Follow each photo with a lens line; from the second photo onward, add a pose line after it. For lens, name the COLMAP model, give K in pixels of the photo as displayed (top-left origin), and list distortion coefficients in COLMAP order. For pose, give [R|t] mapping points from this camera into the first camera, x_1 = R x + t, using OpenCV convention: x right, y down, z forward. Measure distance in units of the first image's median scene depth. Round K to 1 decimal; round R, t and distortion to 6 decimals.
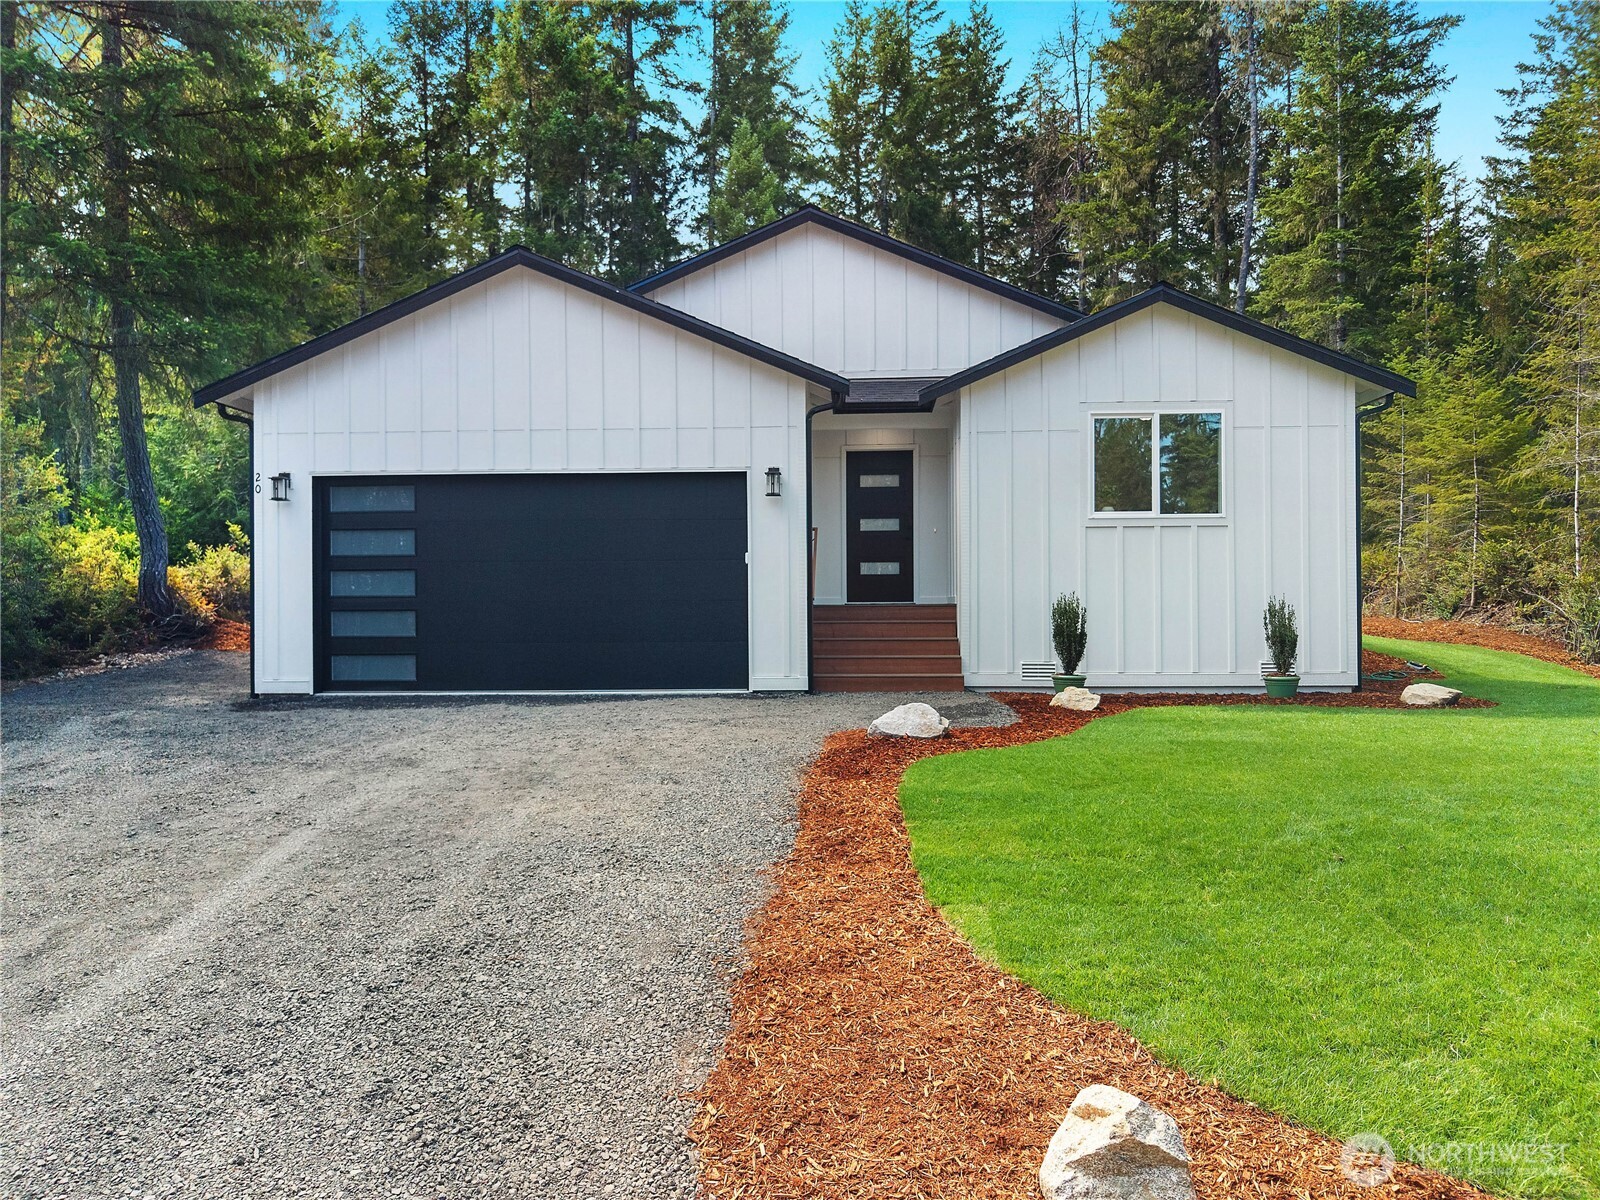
lens RADIAL K [[1038.3, 0, 800.0], [0, 1038.3, 600.0], [0, 0, 1]] dist [0.046238, -0.000206]
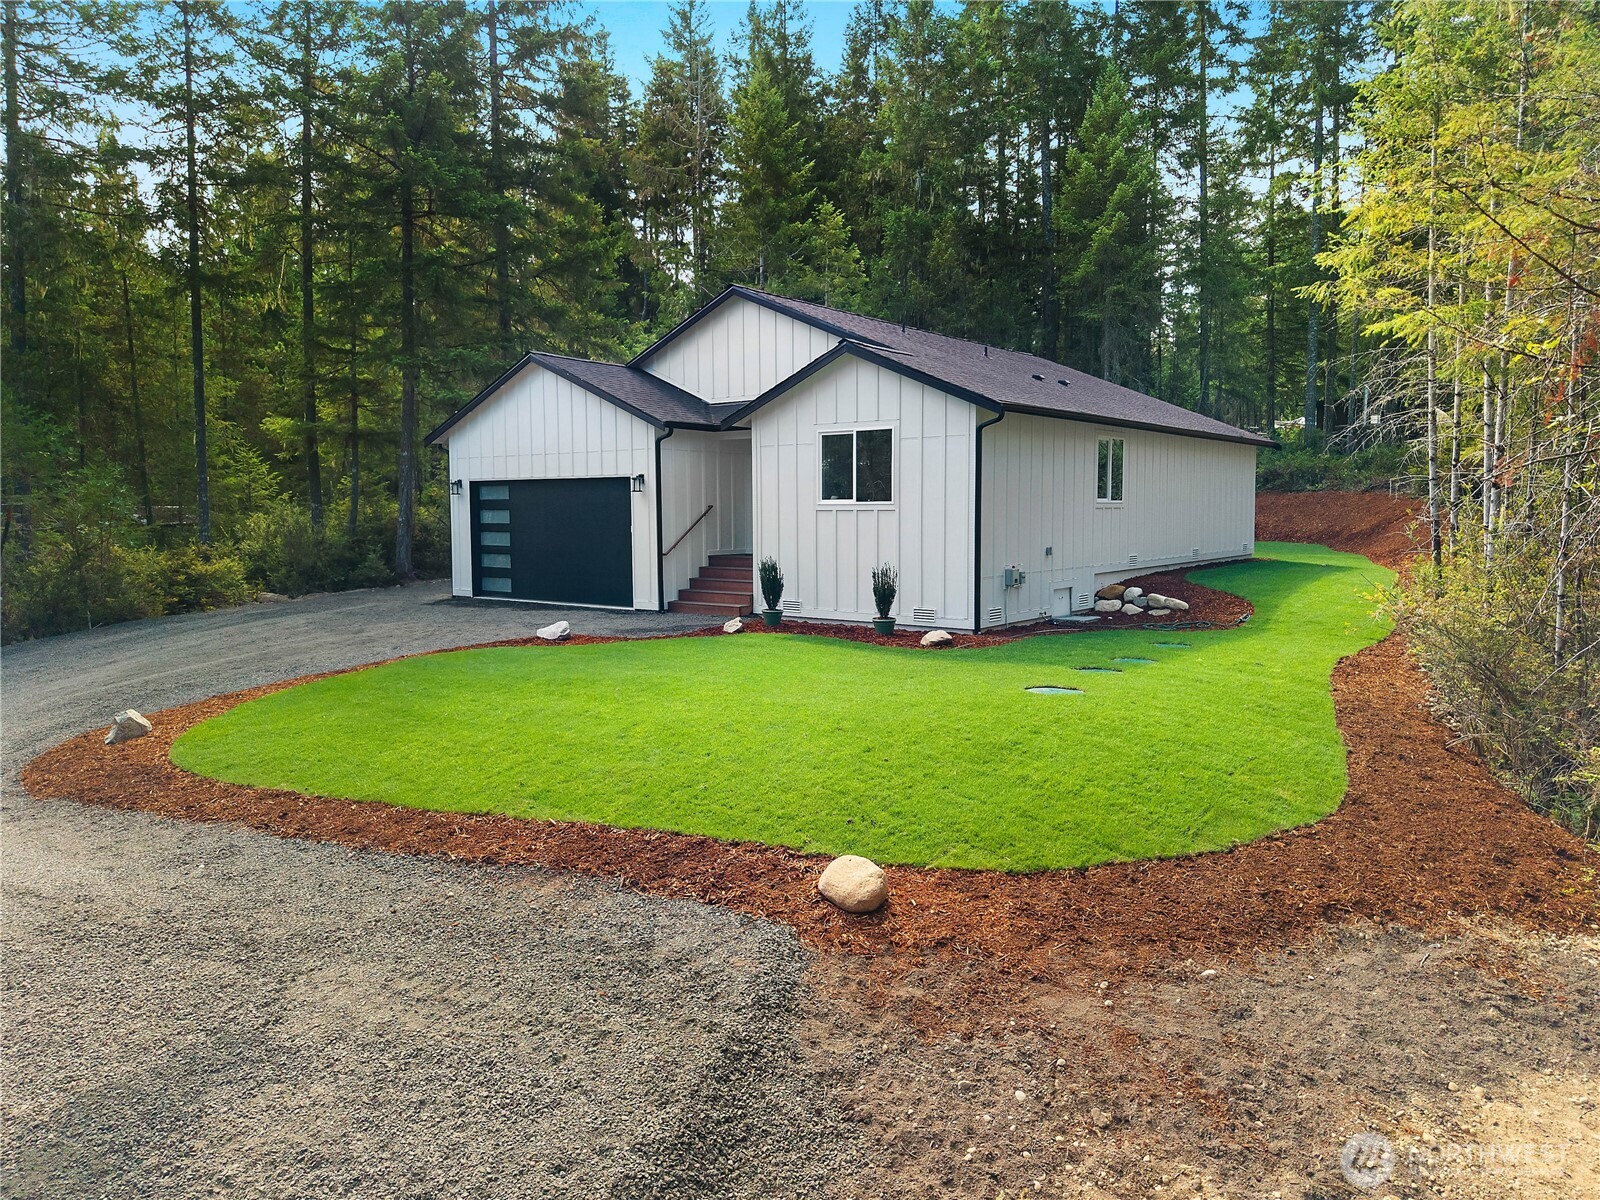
lens RADIAL K [[1038.3, 0, 800.0], [0, 1038.3, 600.0], [0, 0, 1]] dist [0.046238, -0.000206]
pose [[0.822559, 0.054279, -0.566083, 1.088897], [-0.009811, 0.996641, 0.081306, -0.063762], [0.568595, -0.061325, 0.820329, -0.211118]]
